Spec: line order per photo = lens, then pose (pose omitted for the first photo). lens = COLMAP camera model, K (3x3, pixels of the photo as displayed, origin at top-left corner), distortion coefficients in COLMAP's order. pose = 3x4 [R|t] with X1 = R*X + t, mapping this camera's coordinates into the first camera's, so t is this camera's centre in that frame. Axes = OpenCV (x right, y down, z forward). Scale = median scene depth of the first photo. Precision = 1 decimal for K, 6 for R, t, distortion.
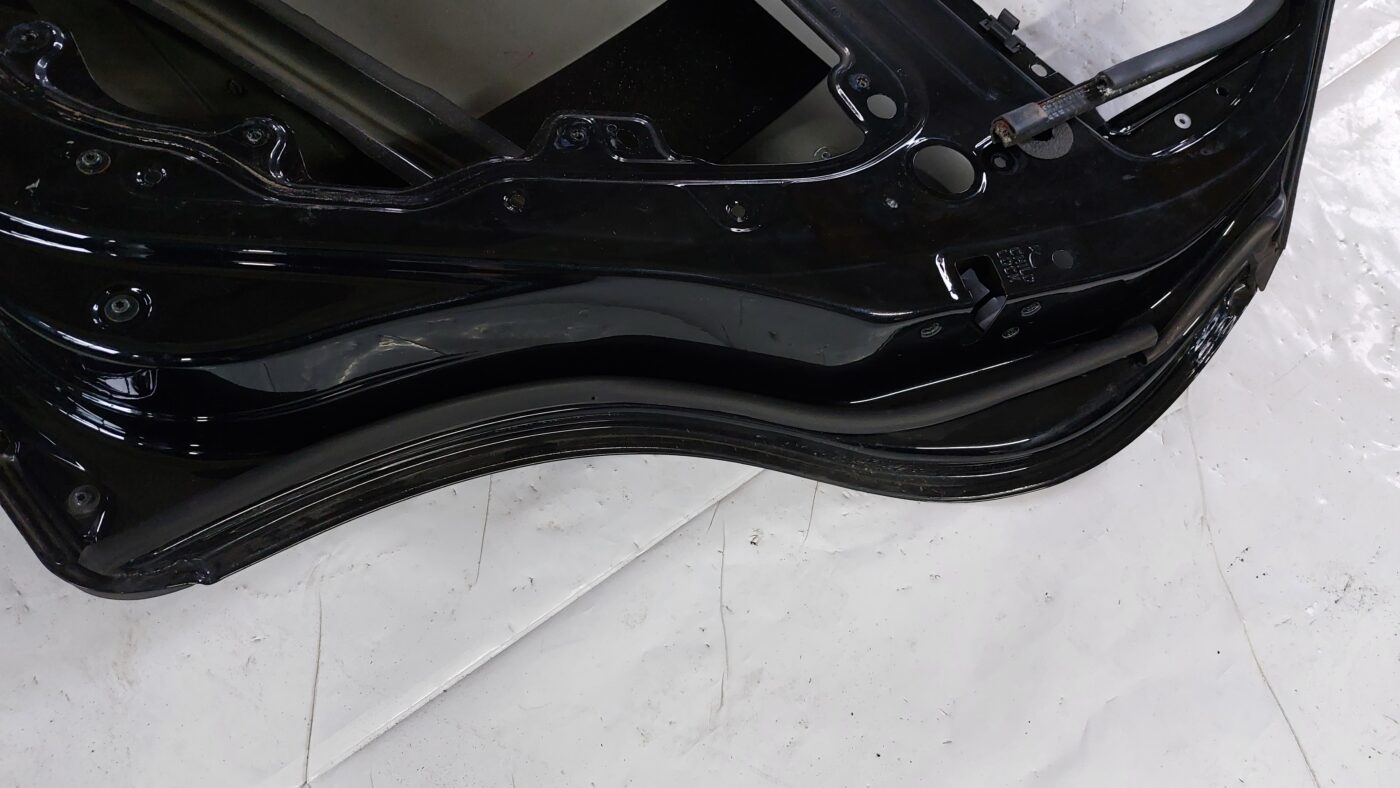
lens RADIAL K [[958.4, 0, 700.0], [0, 958.4, 394.0], [0, 0, 1]] dist [0.033667, -0.000905]
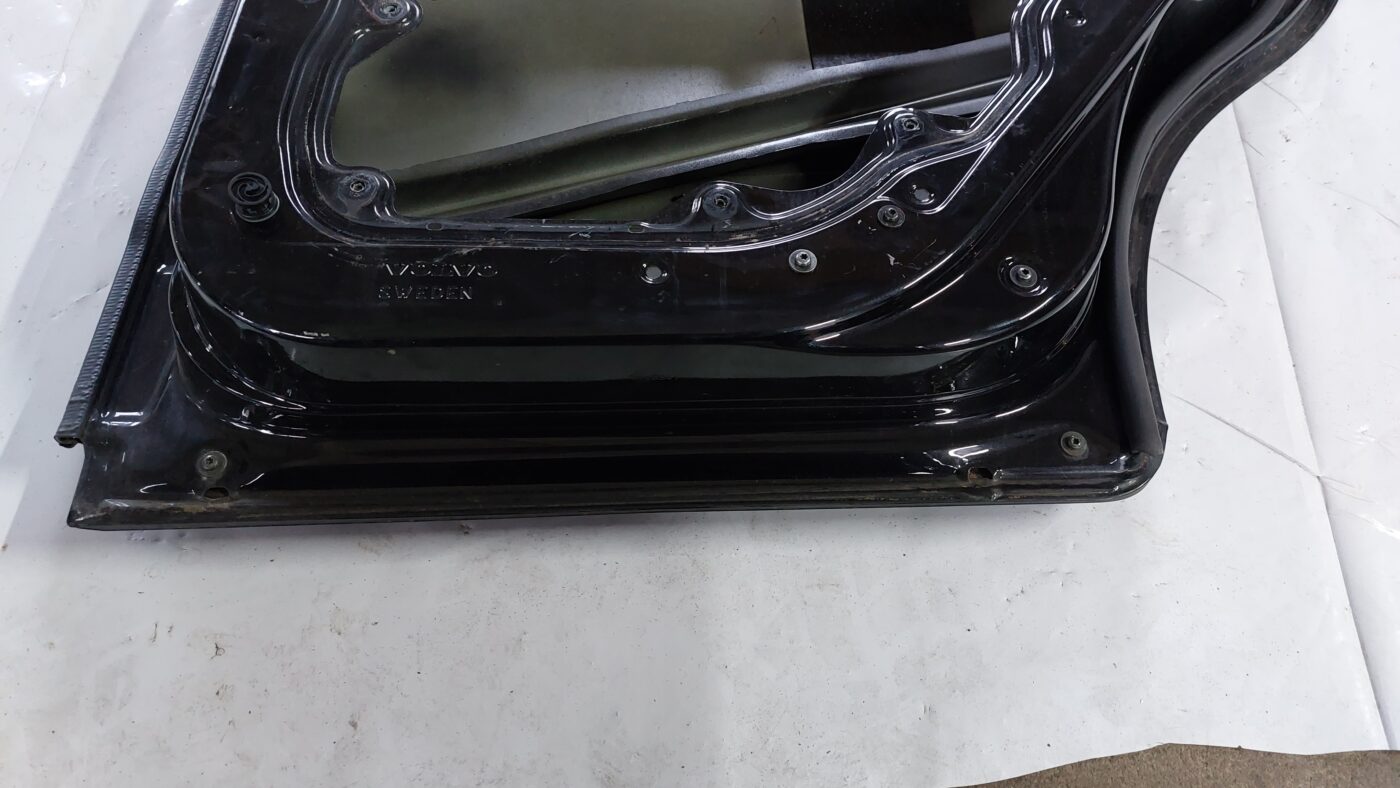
lens RADIAL K [[958.4, 0, 700.0], [0, 958.4, 394.0], [0, 0, 1]] dist [0.033667, -0.000905]
pose [[0.642074, -0.727803, 0.240922, -0.982602], [0.720702, 0.680170, 0.134007, -0.339302], [-0.261399, 0.087590, 0.961249, 0.028920]]
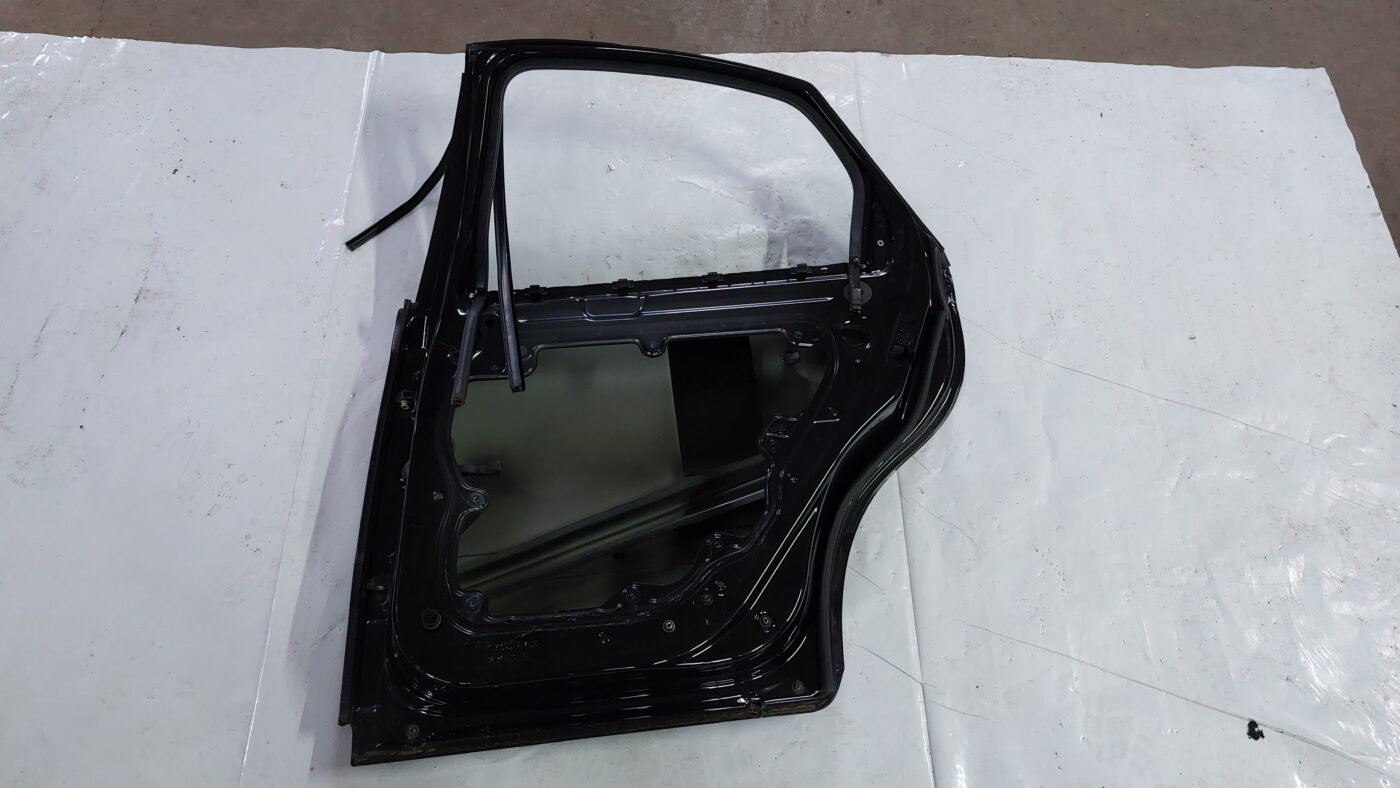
lens RADIAL K [[970.1, 0, 700.0], [0, 970.1, 394.0], [0, 0, 1]] dist [0.117635, -0.000604]
pose [[0.585360, -0.770733, 0.251645, -0.720096], [0.760097, 0.629680, 0.160484, -0.845857], [-0.282147, 0.097334, 0.954421, -1.257822]]
